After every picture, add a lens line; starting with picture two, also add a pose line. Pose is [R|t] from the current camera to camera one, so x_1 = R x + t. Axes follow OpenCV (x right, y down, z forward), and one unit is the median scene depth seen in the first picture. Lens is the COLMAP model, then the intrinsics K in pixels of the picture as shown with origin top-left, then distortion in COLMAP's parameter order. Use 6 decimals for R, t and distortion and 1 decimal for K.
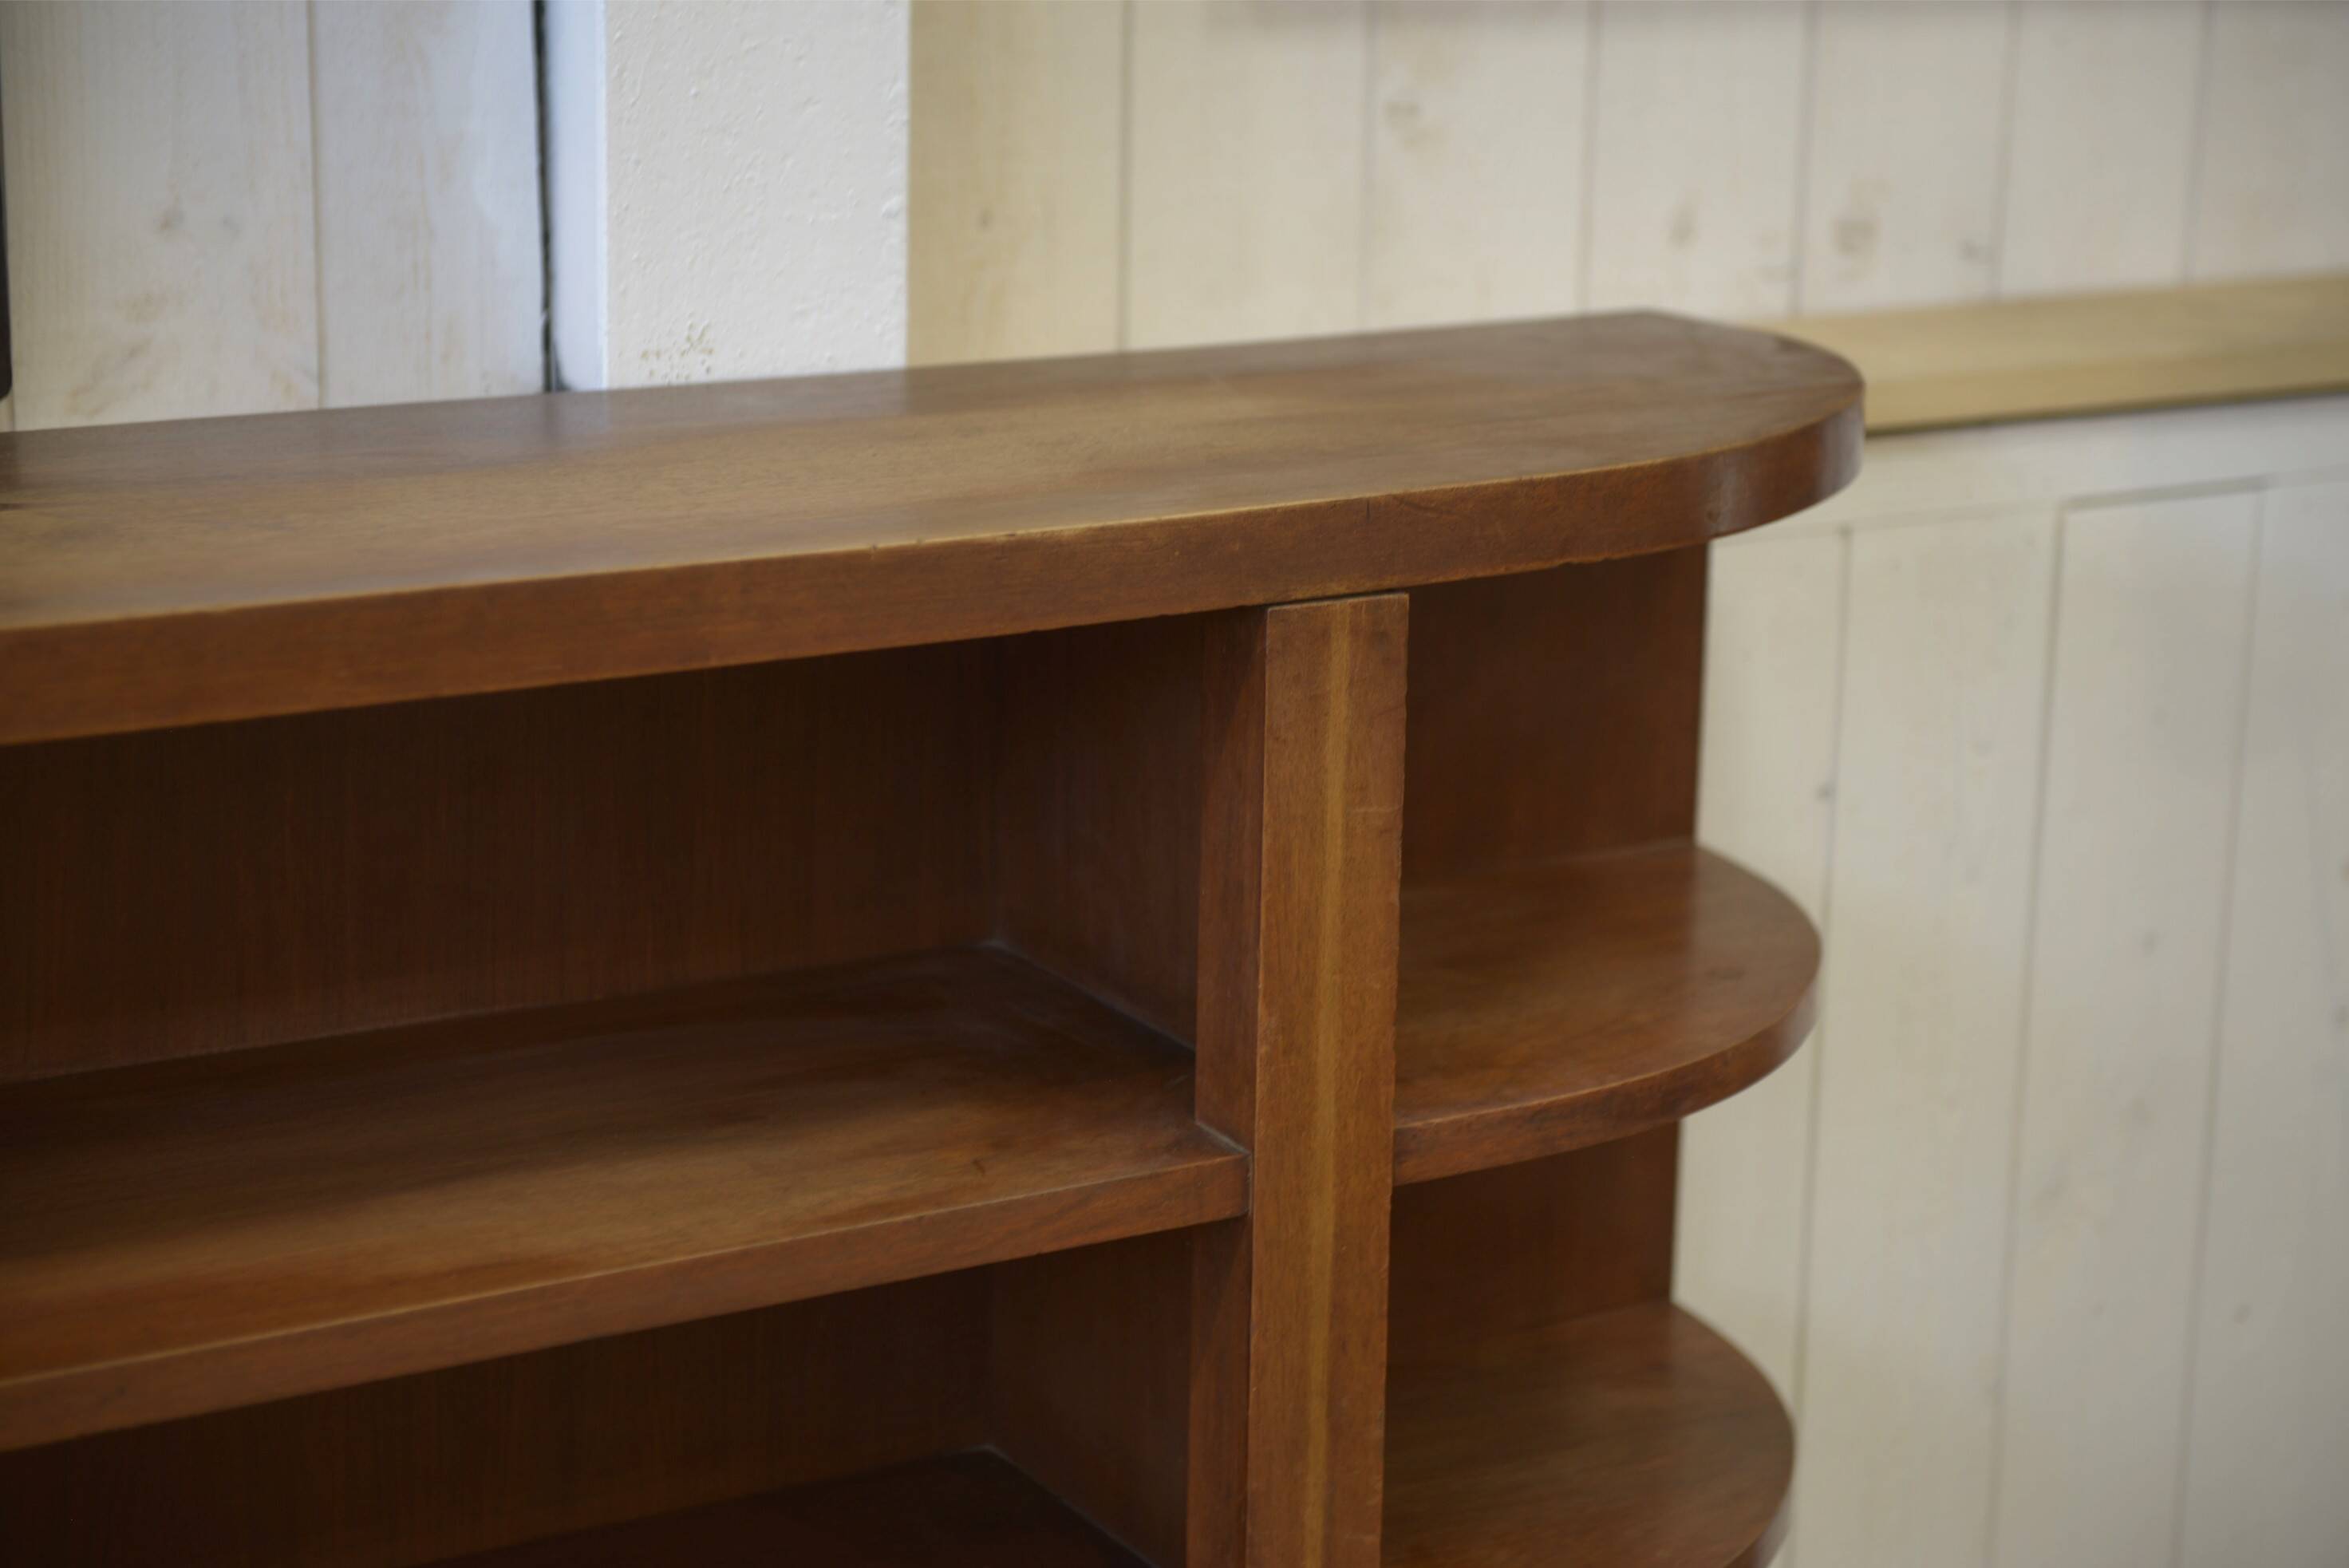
lens RADIAL K [[4474.1, 0, 1181.1], [0, 4474.1, 798.6], [0, 0, 1]] dist [0.101062, 0.000000]
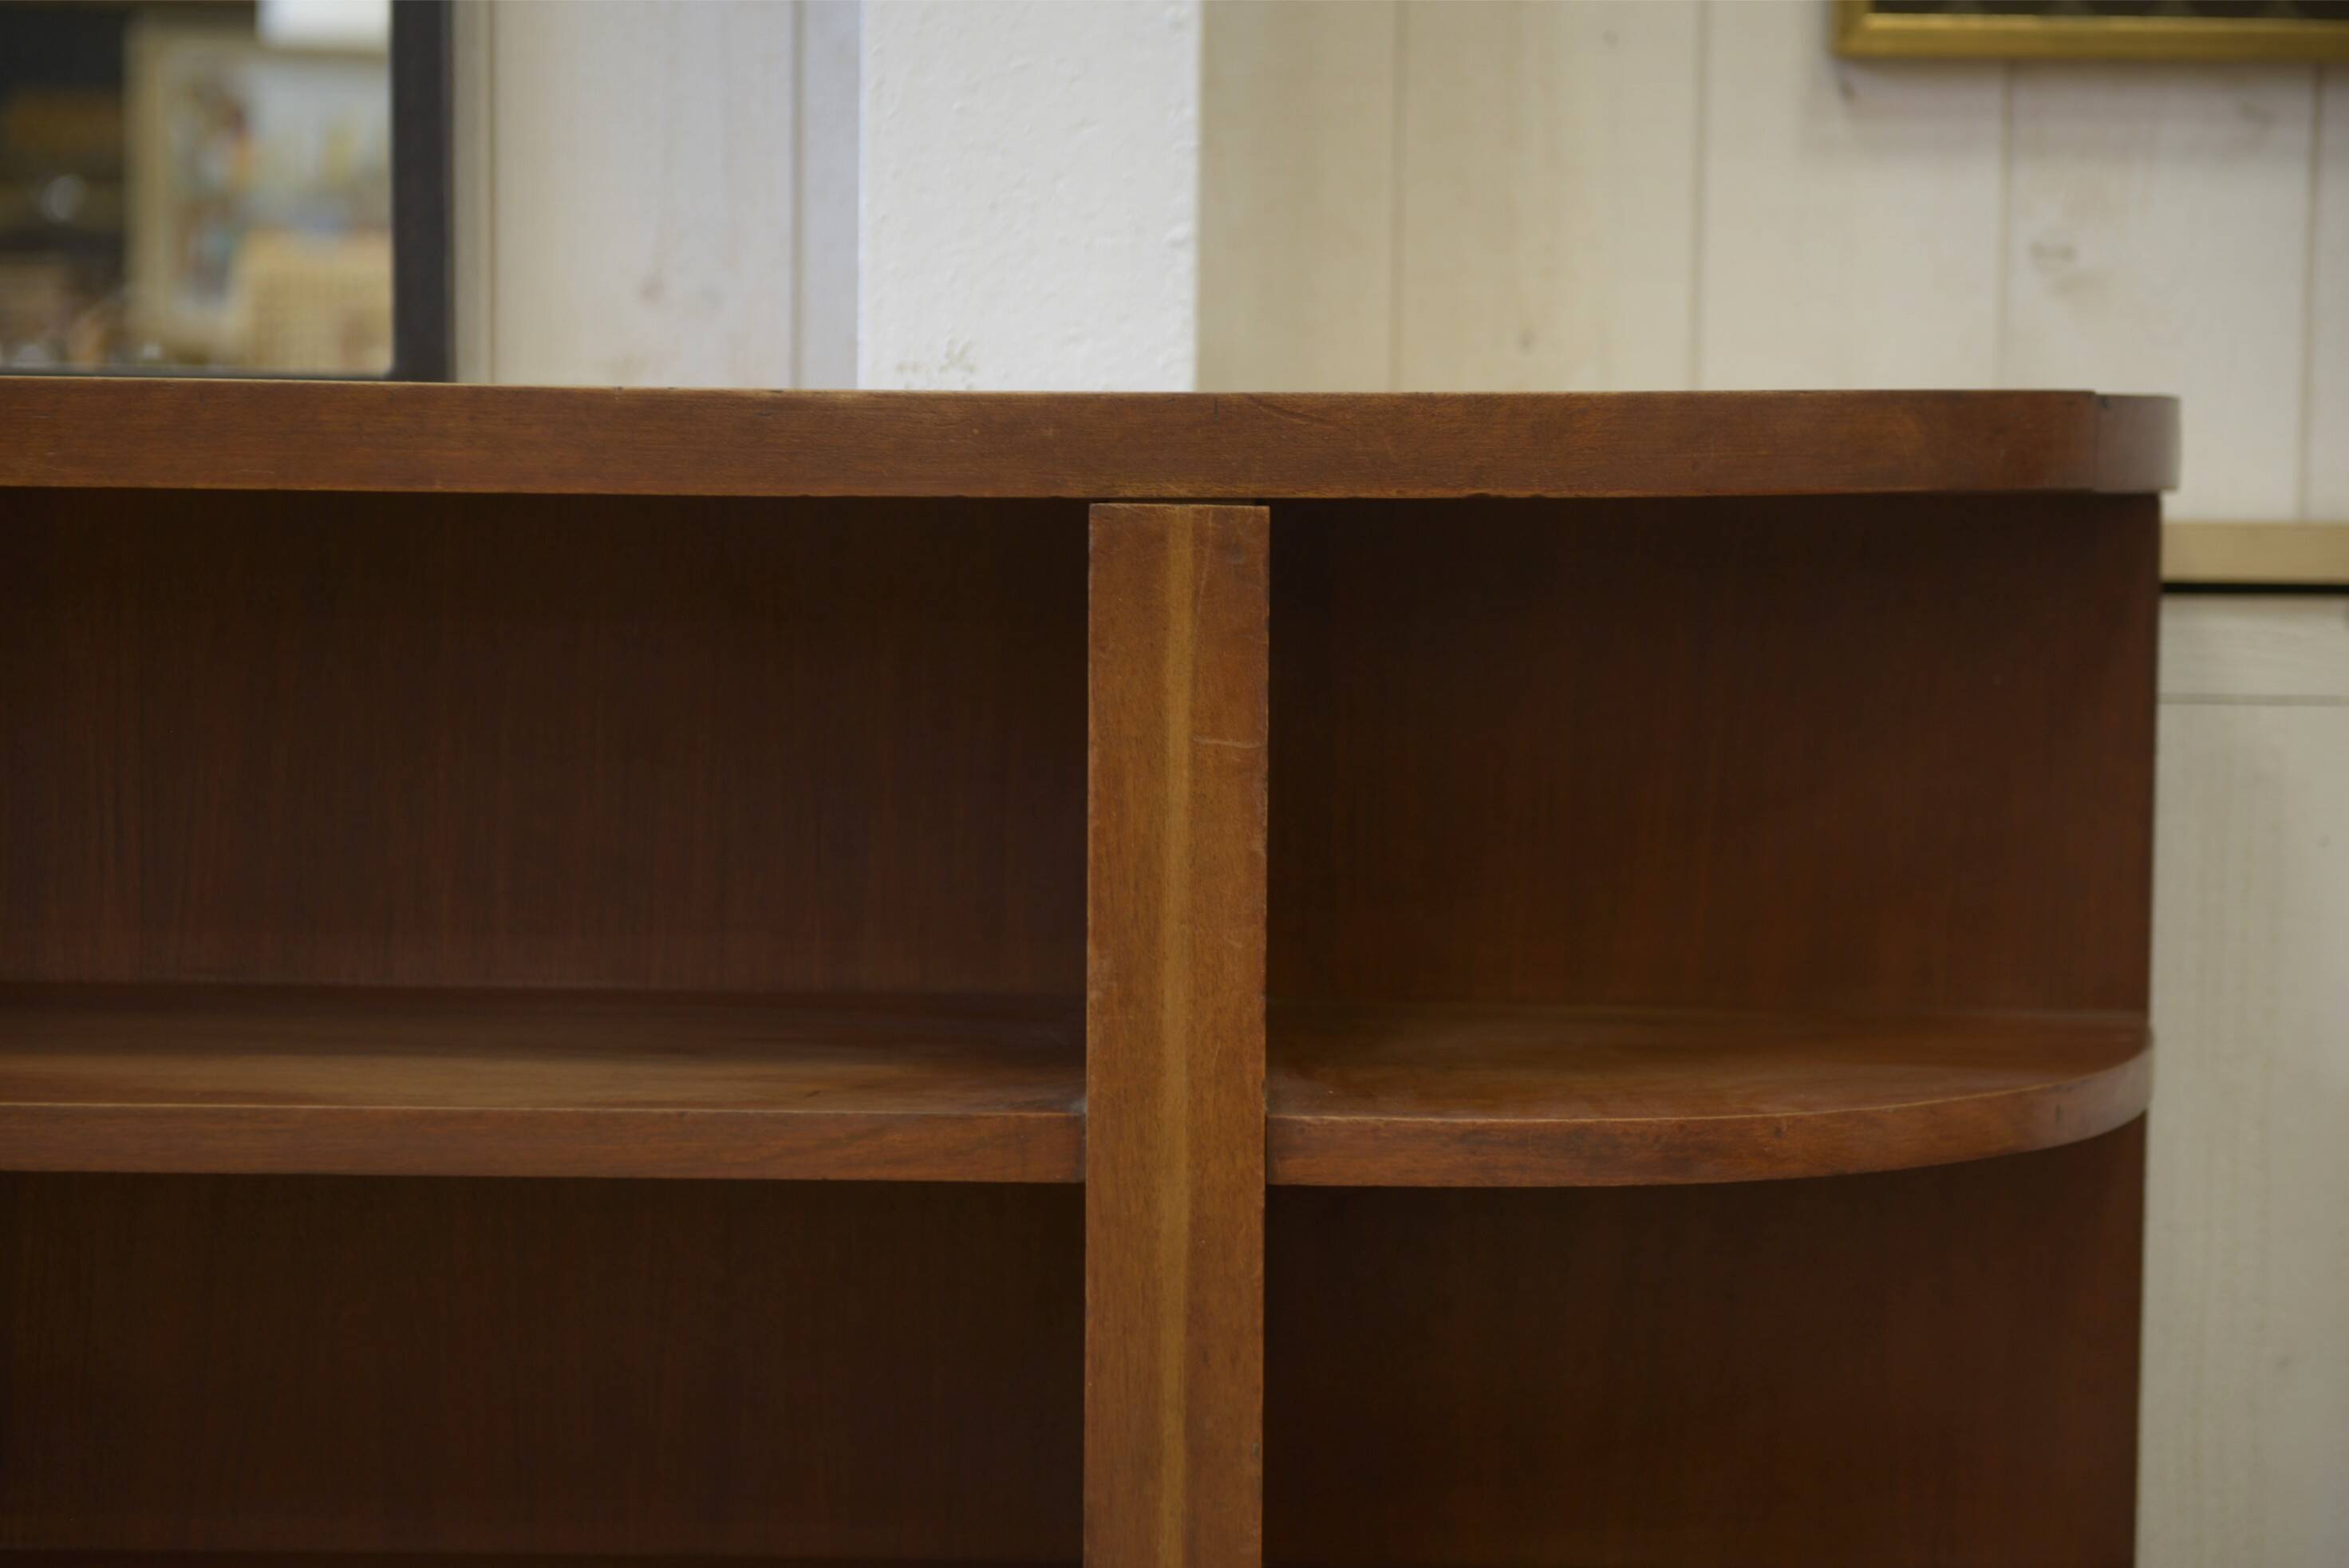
lens RADIAL K [[4474.1, 0, 1171.3], [0, 4474.1, 790.1], [0, 0, 1]] dist [0.101062, 0.000000]
pose [[0.857824, 0.038378, -0.512509, 0.492924], [-0.127133, 0.982062, -0.139252, 0.138162], [0.497972, 0.184611, 0.847315, 0.215264]]
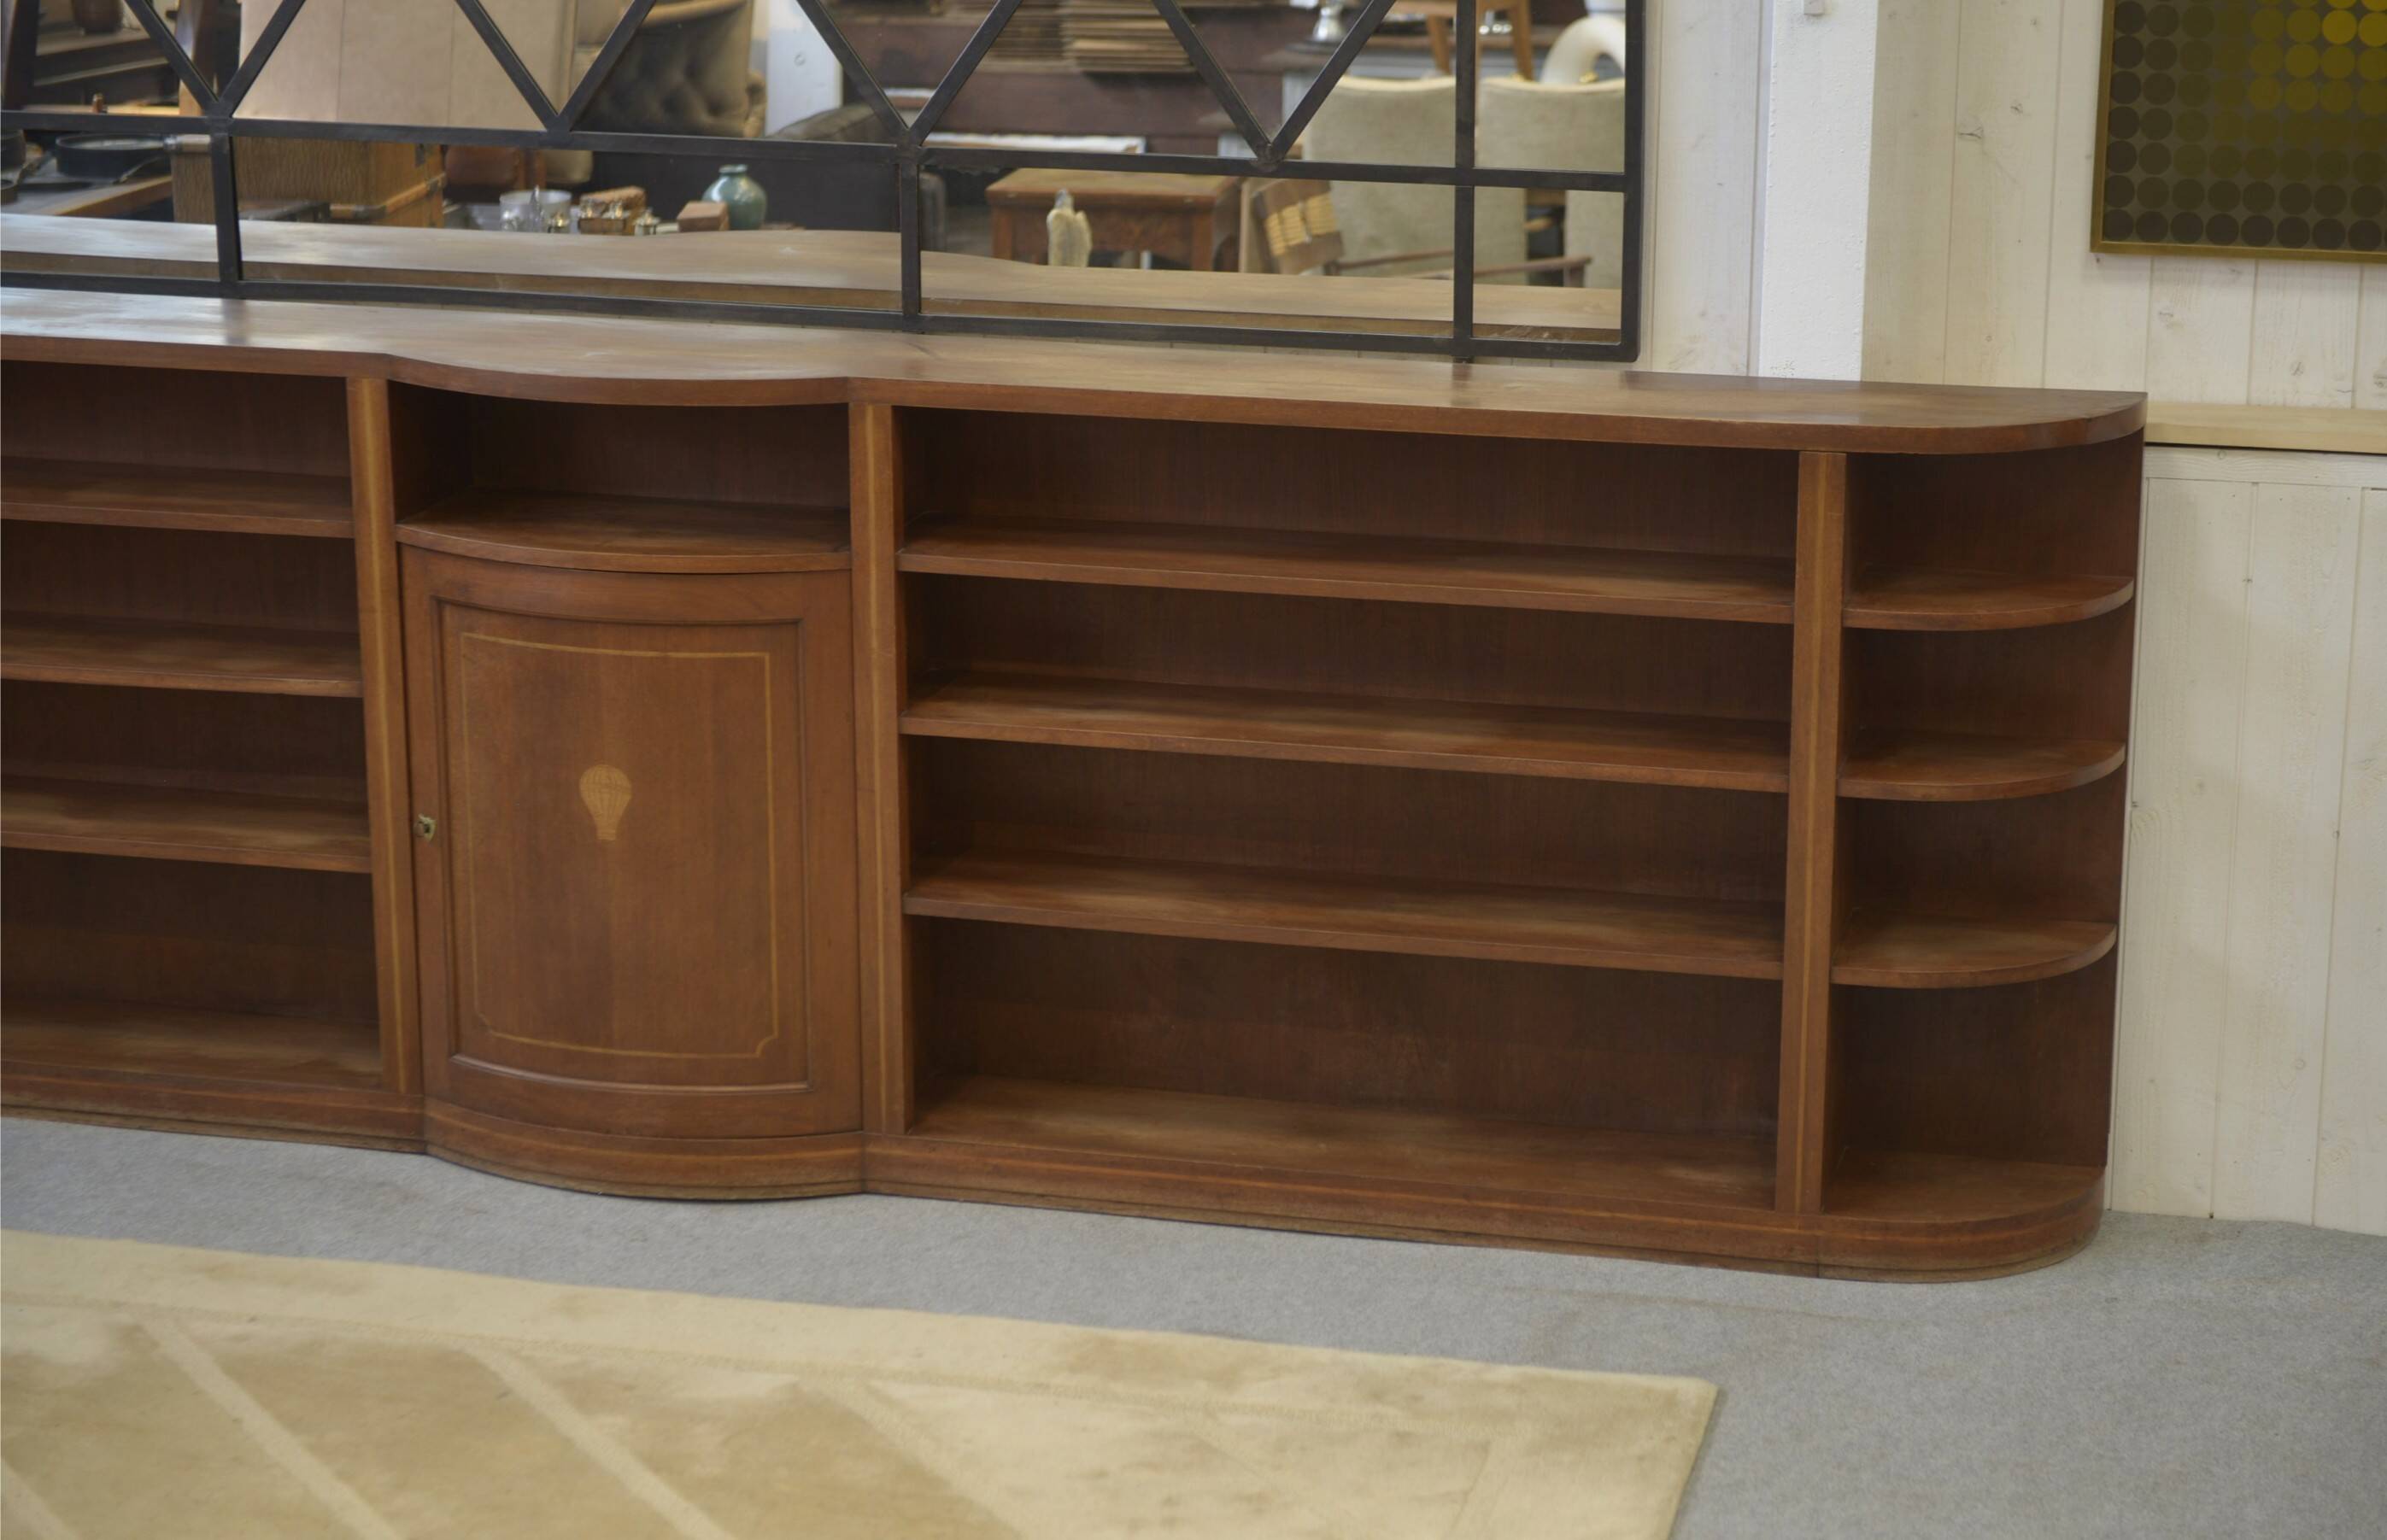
lens RADIAL K [[4778.3, 0, 1254.9], [0, 4778.3, 816.3], [0, 0, 1]] dist [0.126075, 0.000000]
pose [[0.713469, 0.171466, -0.679383, 2.284950], [-0.168019, 0.983174, 0.071690, 0.042132], [0.680244, 0.063000, 0.730274, -2.022189]]
